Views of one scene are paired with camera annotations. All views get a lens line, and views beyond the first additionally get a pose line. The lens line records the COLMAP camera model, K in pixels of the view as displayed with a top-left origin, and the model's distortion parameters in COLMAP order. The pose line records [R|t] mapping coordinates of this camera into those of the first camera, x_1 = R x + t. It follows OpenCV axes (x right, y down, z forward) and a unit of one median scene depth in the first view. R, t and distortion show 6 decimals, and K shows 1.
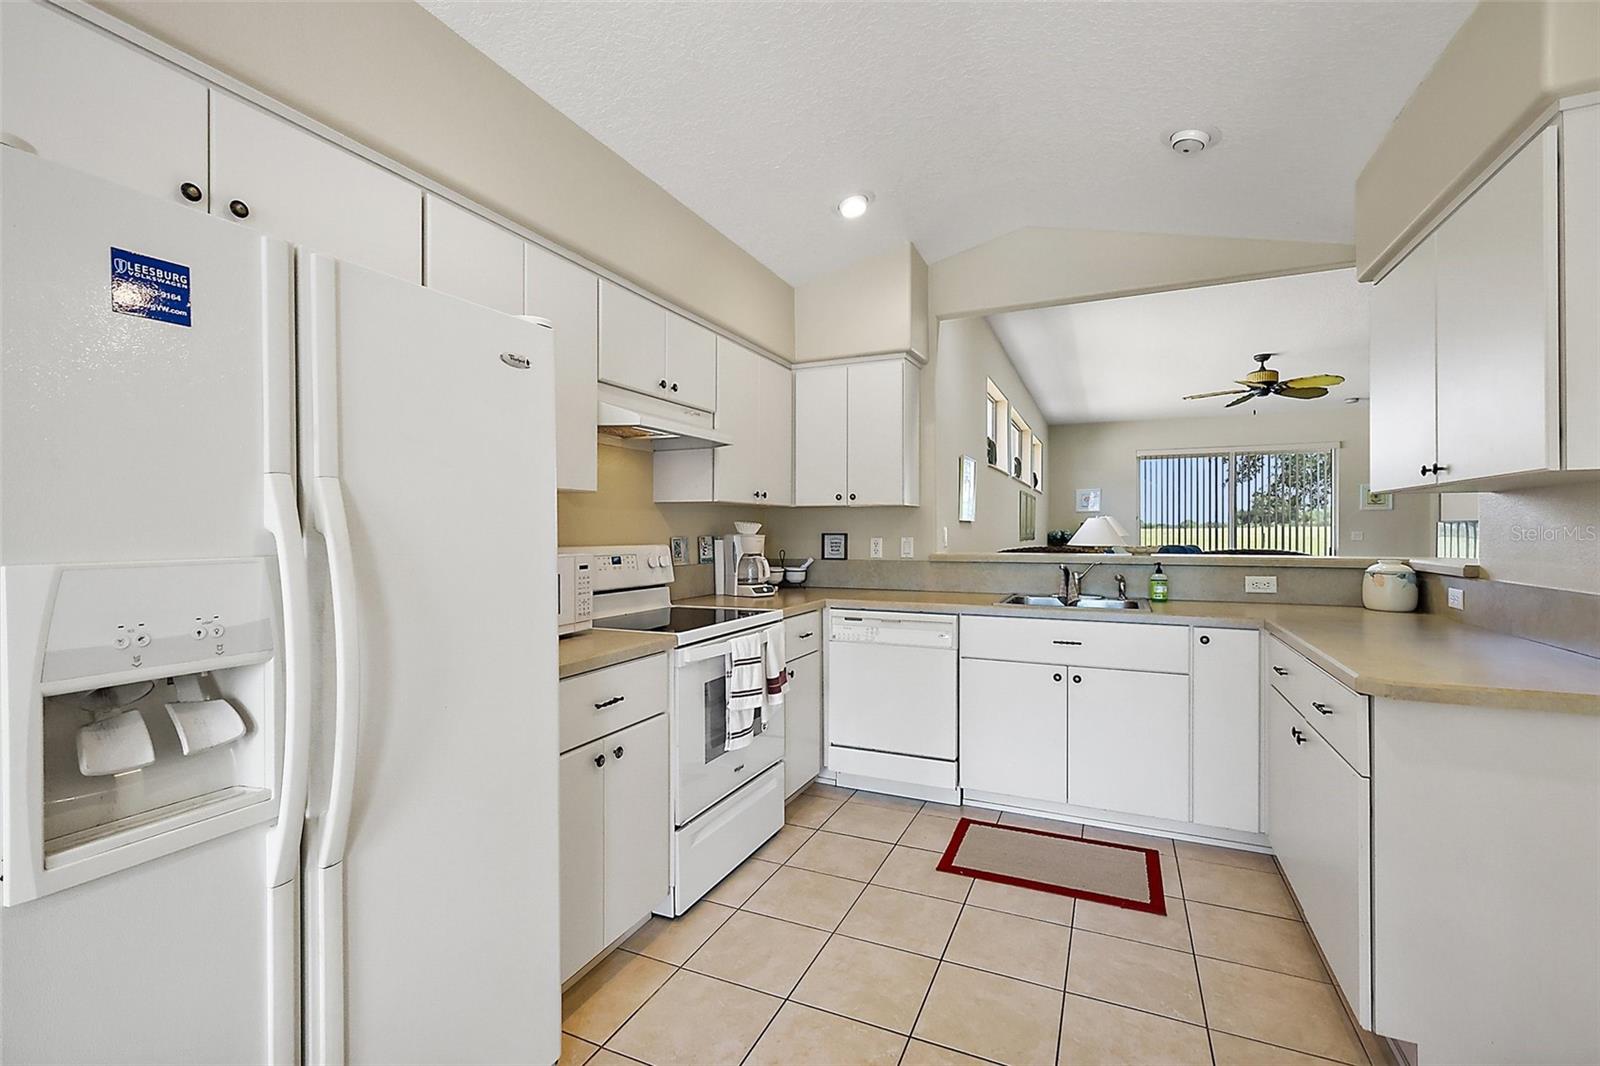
lens RADIAL K [[693.8, 0, 803.0], [0, 693.8, 532.4], [0, 0, 1]] dist [-0.000373, 0.000398]
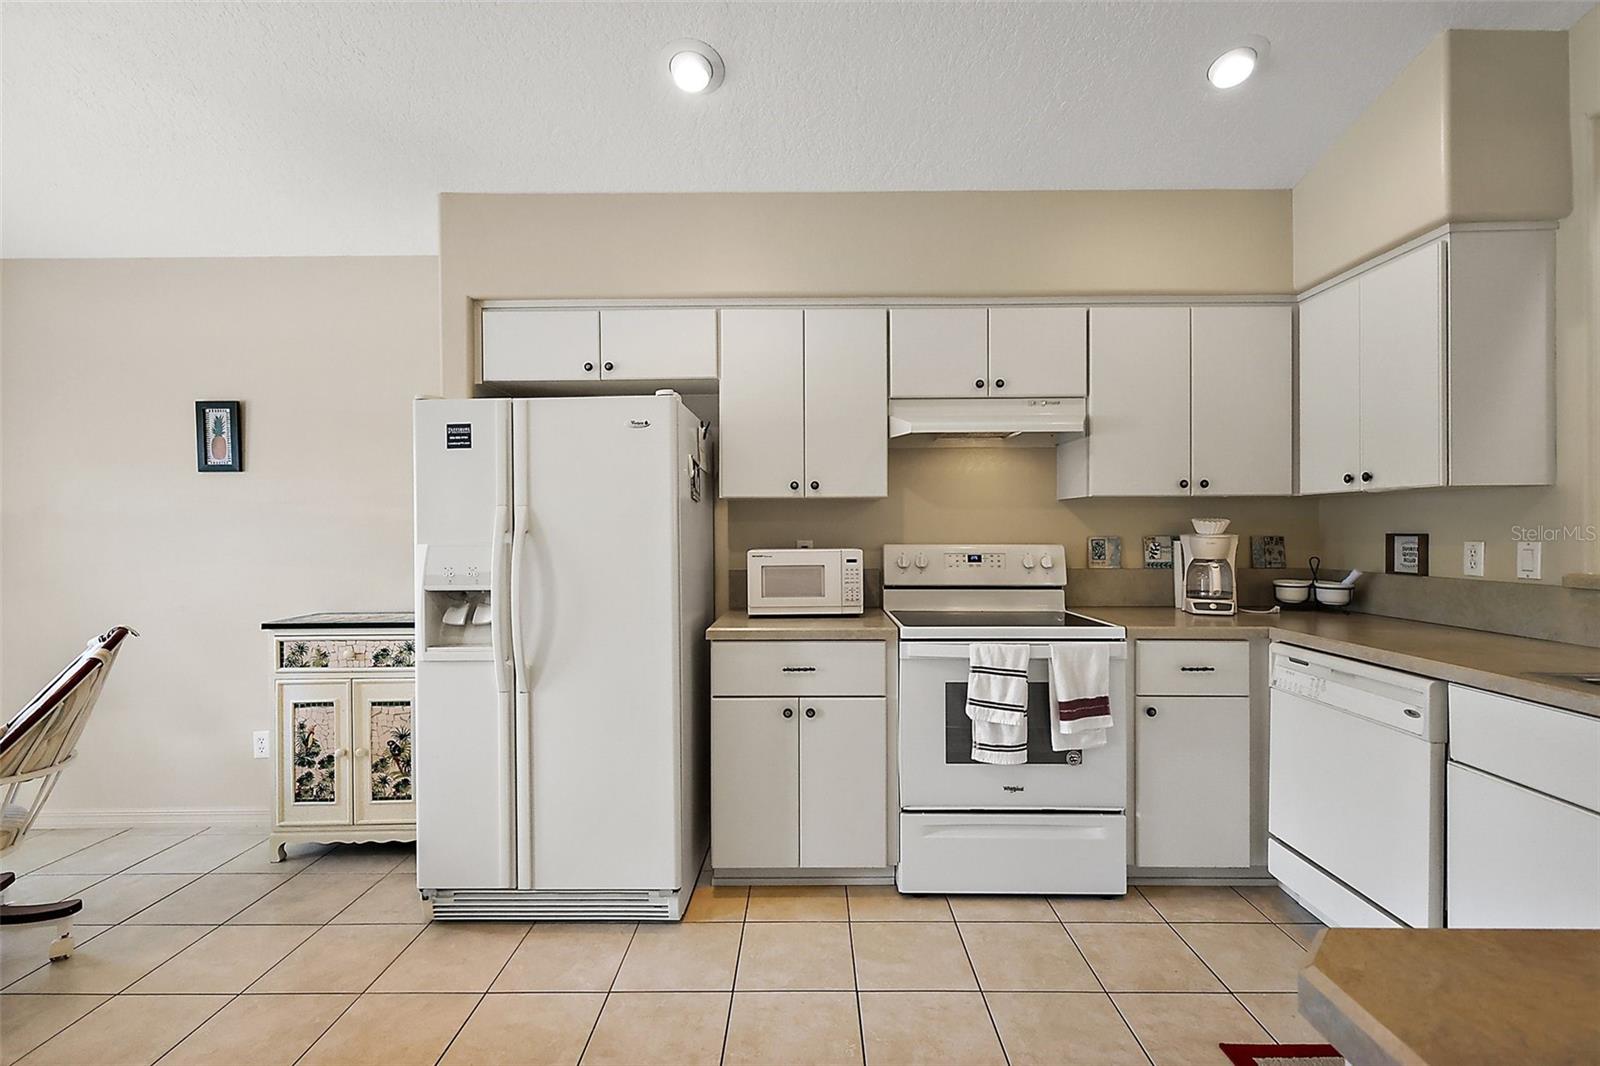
lens RADIAL K [[693.8, 0, 802.5], [0, 693.8, 528.8], [0, 0, 1]] dist [-0.000373, 0.000398]
pose [[0.410738, 0.000279, -0.911753, 0.520228], [-0.000440, 1.000000, 0.000108, -0.003837], [0.911753, 0.000357, 0.410738, 0.303133]]
